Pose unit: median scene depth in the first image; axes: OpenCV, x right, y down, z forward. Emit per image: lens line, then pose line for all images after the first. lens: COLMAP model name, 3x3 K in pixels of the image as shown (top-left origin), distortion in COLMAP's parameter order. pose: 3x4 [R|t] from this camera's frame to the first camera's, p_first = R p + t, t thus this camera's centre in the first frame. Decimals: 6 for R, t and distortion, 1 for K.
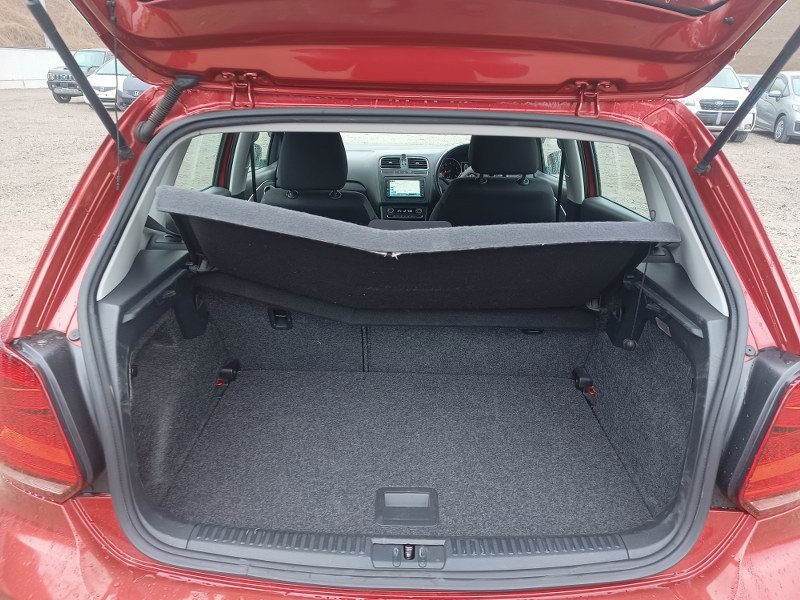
lens RADIAL K [[576.6, 0, 400.0], [0, 576.6, 300.0], [0, 0, 1]] dist [0.024516, -0.010453]
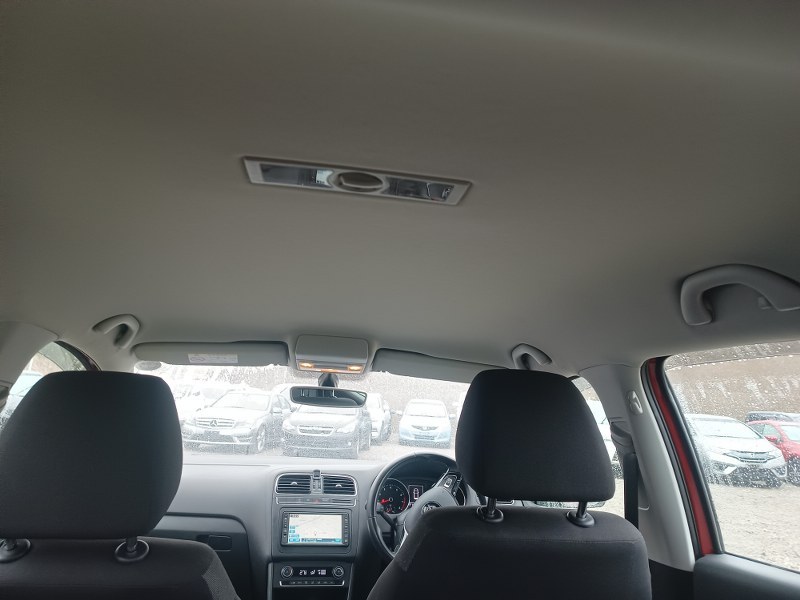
lens RADIAL K [[576.6, 0, 400.0], [0, 576.6, 300.0], [0, 0, 1]] dist [0.024516, -0.010453]
pose [[0.989693, 0.058346, 0.130782, 0.002825], [0.020483, 0.846173, -0.532515, -0.076066], [-0.141734, 0.529705, 0.836256, 0.376155]]
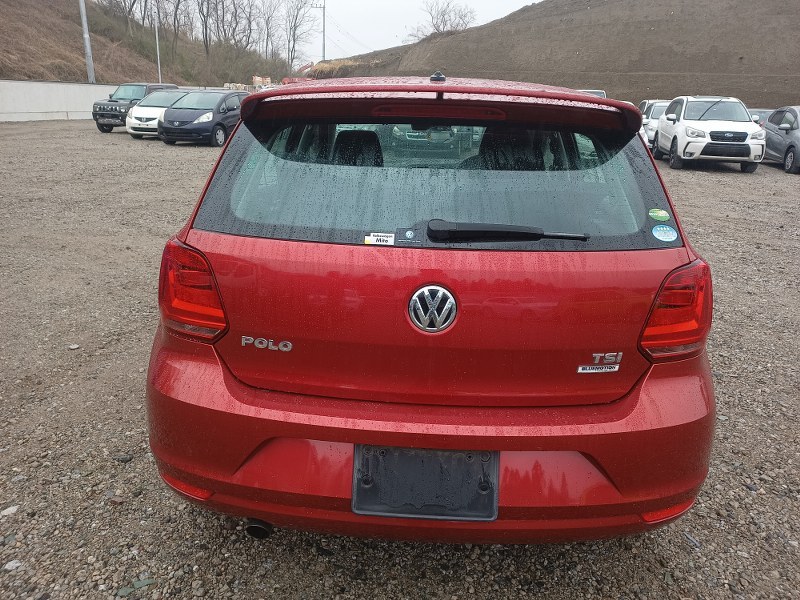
lens RADIAL K [[585.3, 0, 400.0], [0, 585.3, 300.0], [0, 0, 1]] dist [0.011164, -0.002642]
pose [[0.999364, 0.014884, -0.032406, -0.003677], [-0.016716, 0.998232, -0.057035, 0.103757], [0.031499, 0.057540, 0.997846, -0.203176]]
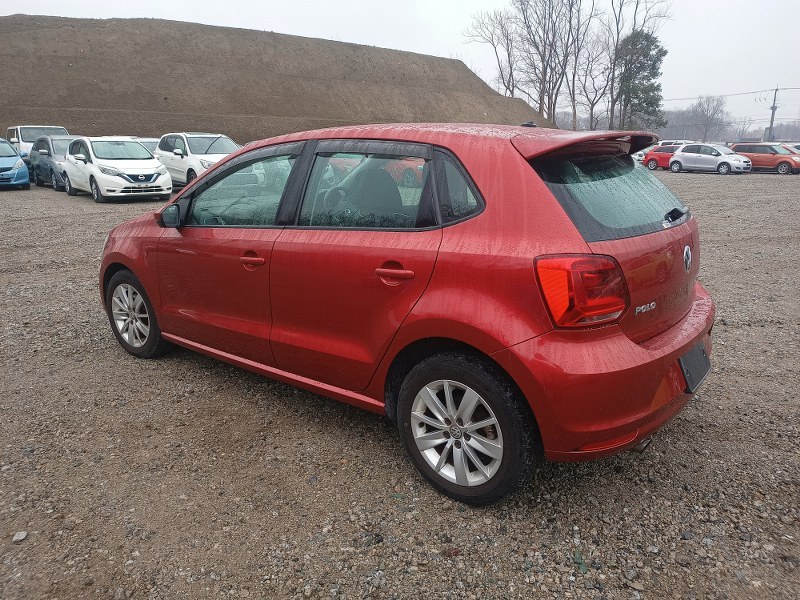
lens RADIAL K [[576.6, 0, 400.0], [0, 576.6, 300.0], [0, 0, 1]] dist [0.024516, -0.010453]
pose [[0.612786, -0.226204, 0.757182, -0.900850], [0.307844, 0.950796, 0.034908, -0.020292], [-0.727823, 0.211703, 0.652270, 0.058437]]
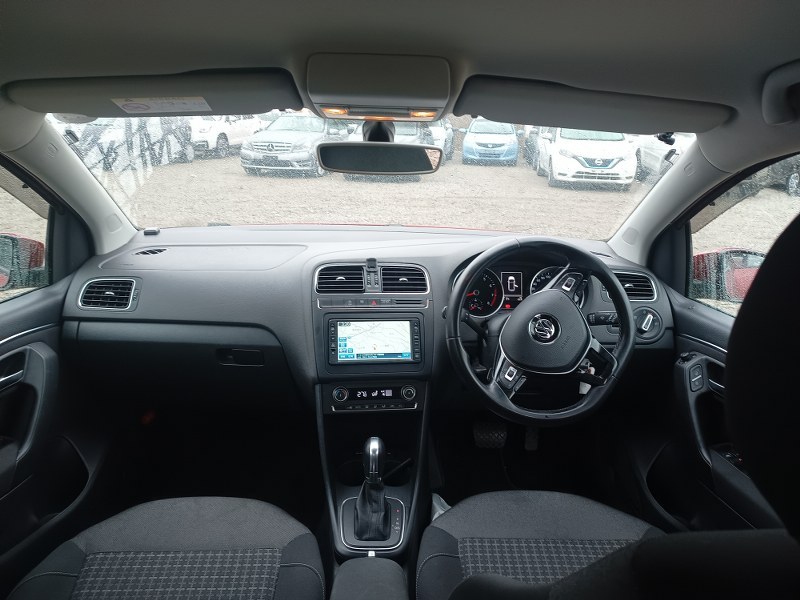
lens RADIAL K [[576.6, 0, 400.0], [0, 576.6, 300.0], [0, 0, 1]] dist [0.024516, -0.010453]
pose [[0.999265, -0.007093, 0.037670, 0.011041], [0.010076, 0.996777, -0.079588, -0.186047], [-0.036985, 0.079909, 0.996116, 0.570706]]
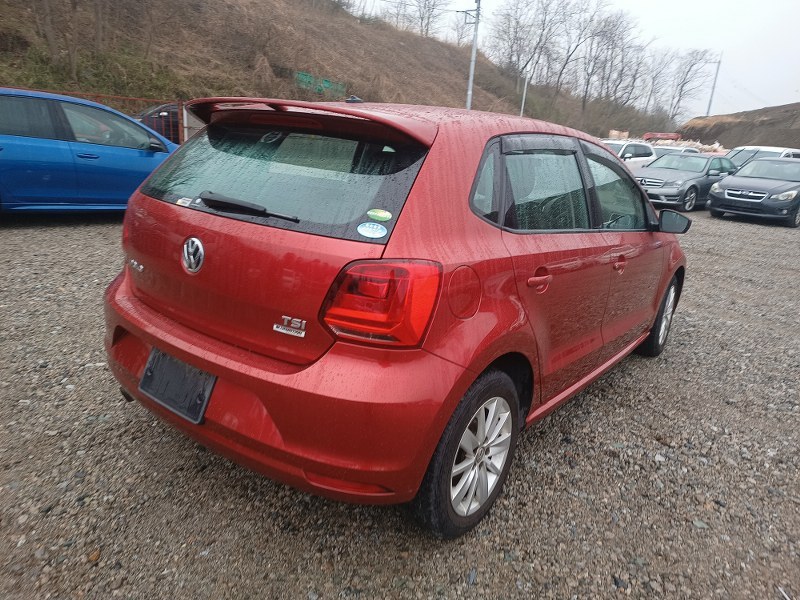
lens RADIAL K [[576.6, 0, 400.0], [0, 576.6, 300.0], [0, 0, 1]] dist [0.024516, -0.010453]
pose [[0.790628, 0.205486, -0.576787, 0.581403], [-0.283209, 0.957909, -0.046943, 0.096537], [0.542863, 0.200466, 0.815545, -0.117487]]
